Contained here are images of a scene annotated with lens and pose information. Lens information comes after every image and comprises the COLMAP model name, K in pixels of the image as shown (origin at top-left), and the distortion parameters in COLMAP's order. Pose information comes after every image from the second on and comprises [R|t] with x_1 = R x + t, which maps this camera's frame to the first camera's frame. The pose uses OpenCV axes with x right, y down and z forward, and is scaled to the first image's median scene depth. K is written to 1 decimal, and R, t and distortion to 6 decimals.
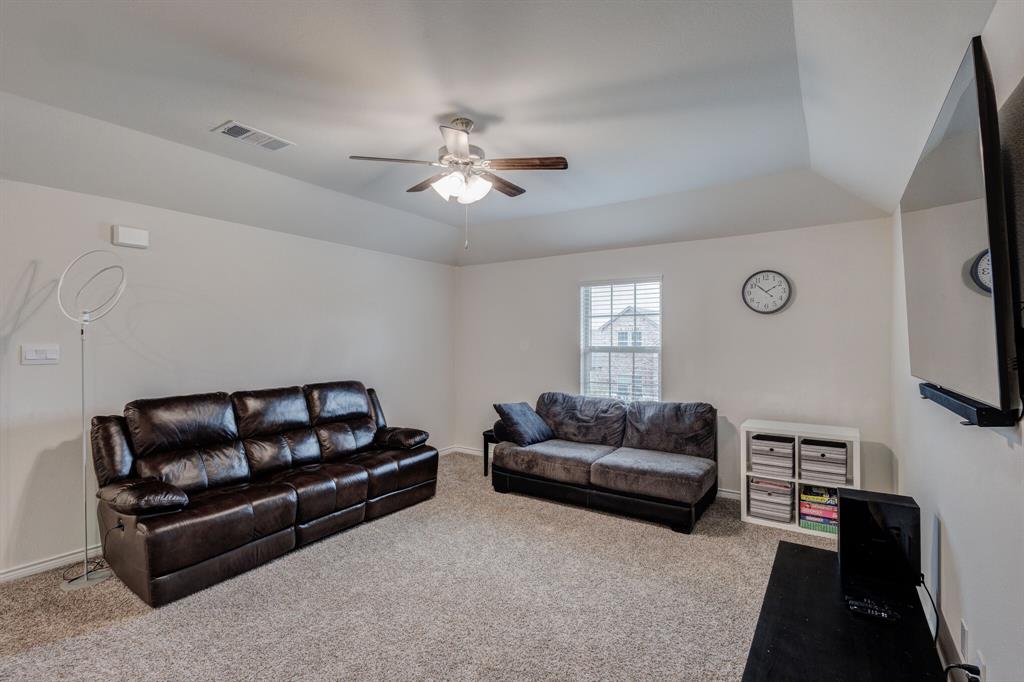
lens RADIAL K [[476.1, 0, 509.6], [0, 476.1, 340.8], [0, 0, 1]] dist [0.004803, -0.000335]
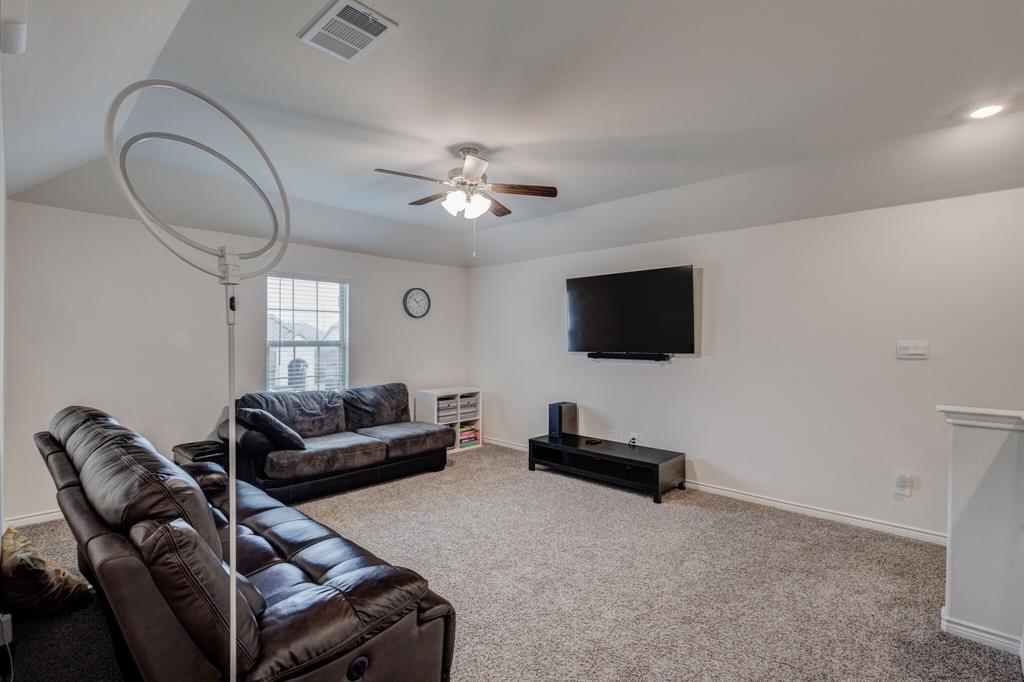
lens RADIAL K [[476.1, 0, 509.6], [0, 476.1, 340.8], [0, 0, 1]] dist [0.004803, -0.000335]
pose [[0.160824, -0.003243, 0.986978, -0.864834], [-0.005829, 0.999974, 0.004236, 0.006504], [-0.986966, -0.006434, 0.160800, 0.489758]]
